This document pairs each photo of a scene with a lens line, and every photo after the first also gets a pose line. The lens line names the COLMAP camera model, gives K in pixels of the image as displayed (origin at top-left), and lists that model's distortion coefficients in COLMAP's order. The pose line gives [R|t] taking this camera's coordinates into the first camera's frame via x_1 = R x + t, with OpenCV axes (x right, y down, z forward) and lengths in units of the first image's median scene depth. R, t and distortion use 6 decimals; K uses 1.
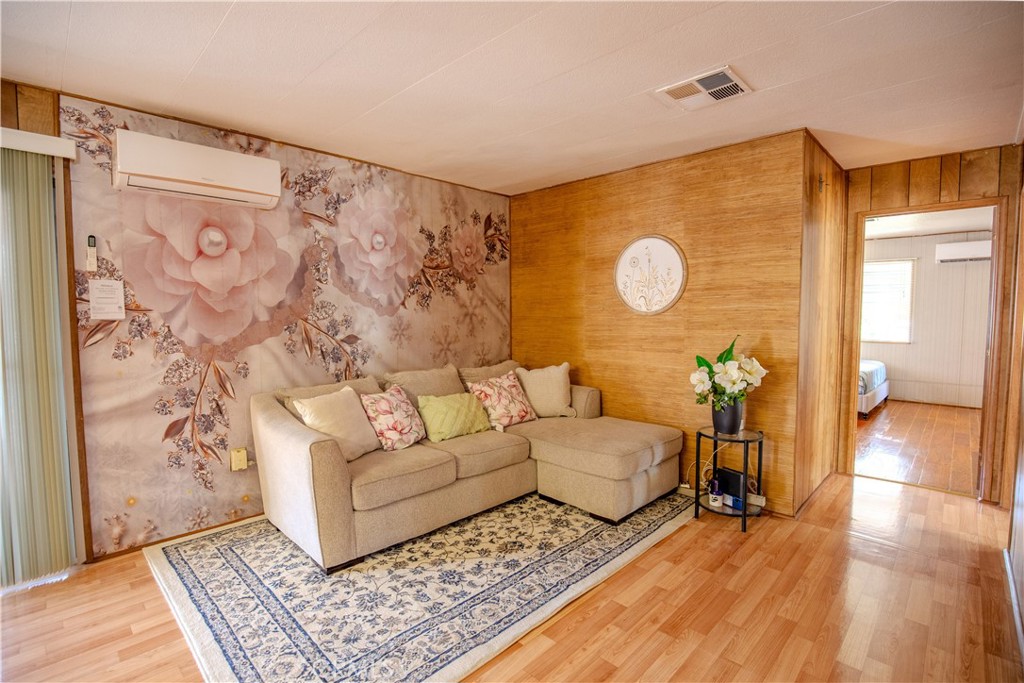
lens RADIAL K [[476.5, 0, 512.0], [0, 476.5, 341.5], [0, 0, 1]] dist [-0.037972, 0.006599]
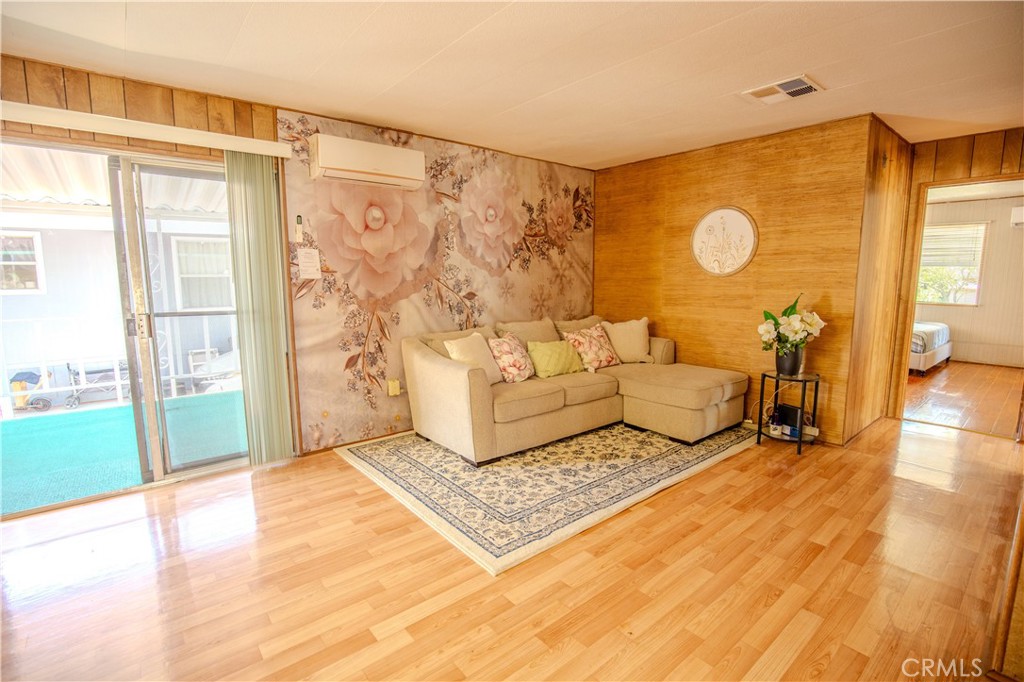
lens RADIAL K [[472.3, 0, 512.0], [0, 472.3, 341.0], [0, 0, 1]] dist [-0.037913, 0.007128]
pose [[0.994541, 0.014023, -0.103396, -0.119569], [-0.005991, 0.996968, 0.077579, 0.019107], [0.104171, -0.076536, 0.991610, -0.239788]]
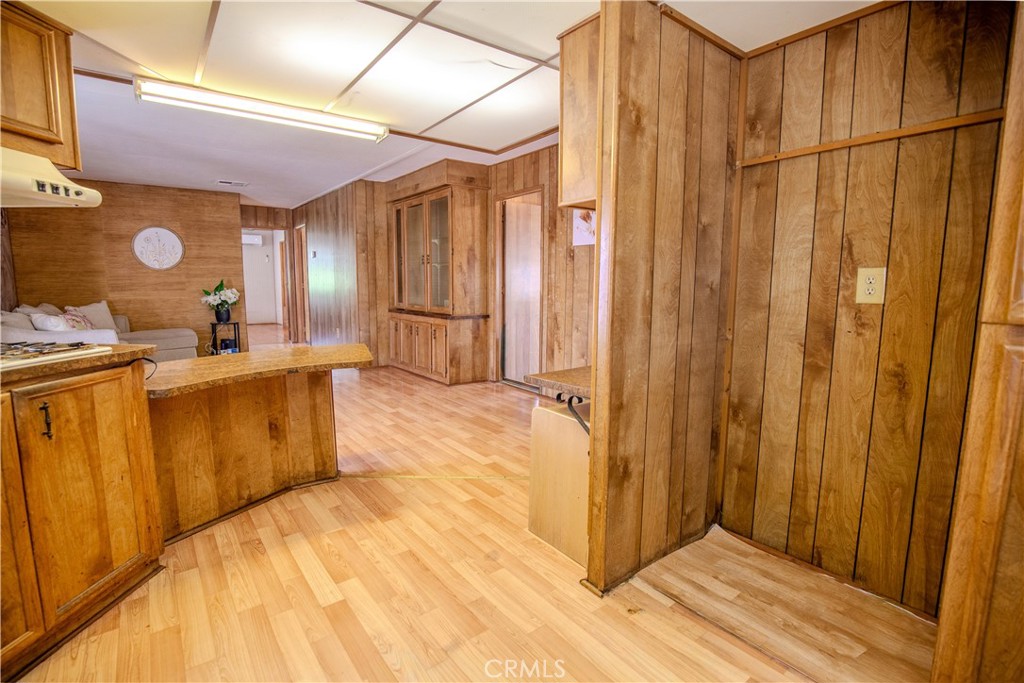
lens RADIAL K [[490.4, 0, 512.0], [0, 490.4, 341.5], [0, 0, 1]] dist [-0.036786, 0.006482]
pose [[0.153829, -0.121829, 0.980558, -1.593791], [0.051328, 0.992015, 0.115200, 0.084209], [-0.986763, 0.032609, 0.158854, -0.721702]]
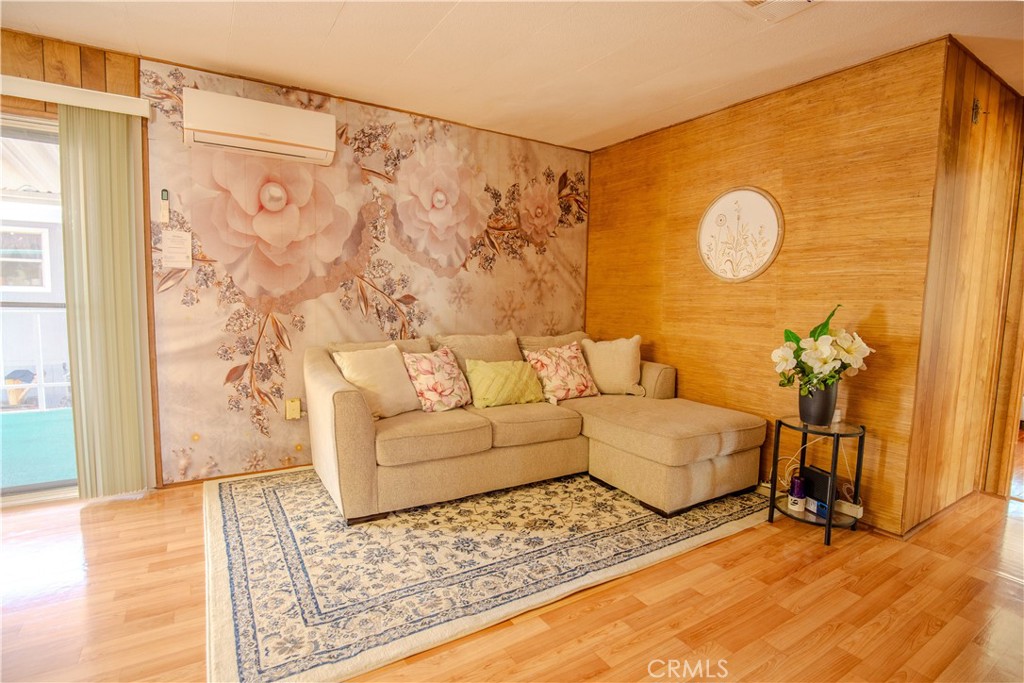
lens RADIAL K [[497.2, 0, 512.0], [0, 497.2, 341.5], [0, 0, 1]] dist [-0.038700, 0.007666]
pose [[0.971985, 0.049070, -0.229866, 0.128382], [-0.041415, 0.998419, 0.038010, 0.039264], [0.231367, -0.027425, 0.972480, 0.054833]]
